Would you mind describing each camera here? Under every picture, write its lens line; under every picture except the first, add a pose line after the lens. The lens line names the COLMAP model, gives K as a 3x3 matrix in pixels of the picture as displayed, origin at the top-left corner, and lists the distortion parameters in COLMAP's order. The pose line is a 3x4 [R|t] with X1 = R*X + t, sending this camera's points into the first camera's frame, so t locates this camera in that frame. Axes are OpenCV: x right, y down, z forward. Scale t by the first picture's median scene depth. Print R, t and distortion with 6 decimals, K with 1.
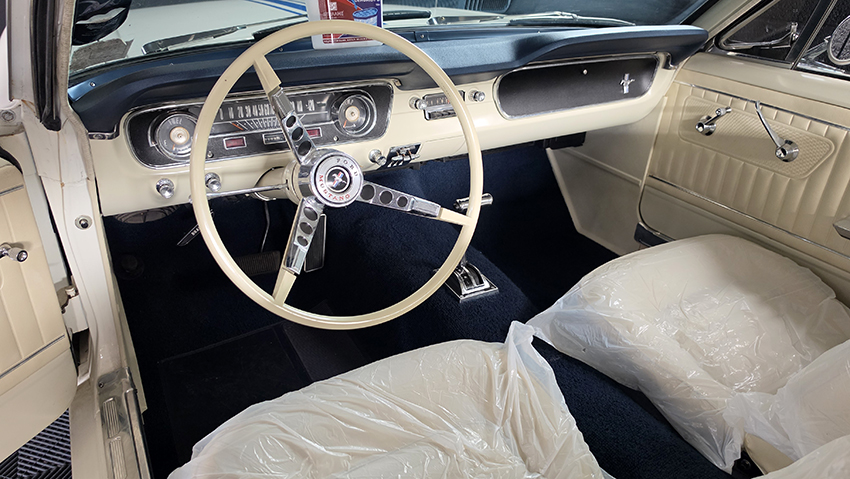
lens RADIAL K [[568.6, 0, 425.0], [0, 568.6, 239.5], [0, 0, 1]] dist [0.068413, -0.114029]
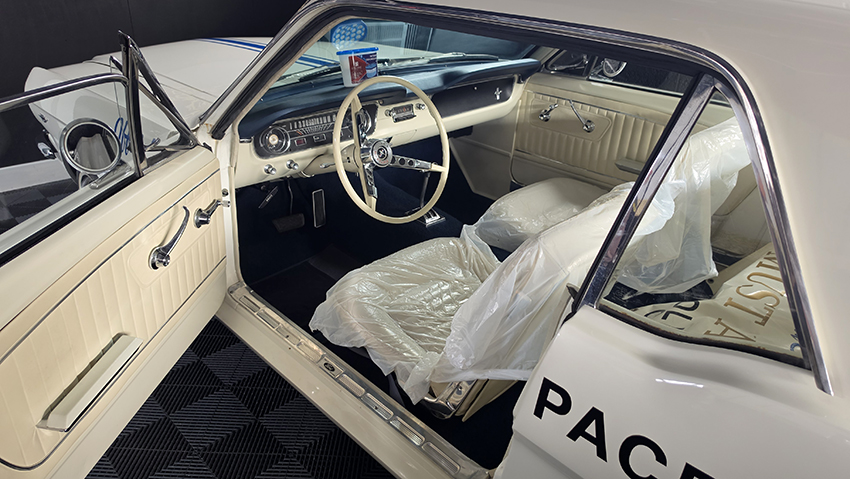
lens RADIAL K [[557.5, 0, 425.0], [0, 557.5, 239.5], [0, 0, 1]] dist [0.090870, 0.000056]
pose [[0.966848, -0.113774, 0.228607, -0.320509], [0.114861, 0.993344, 0.008591, 0.128899], [-0.228063, 0.017951, 0.973481, -0.619949]]
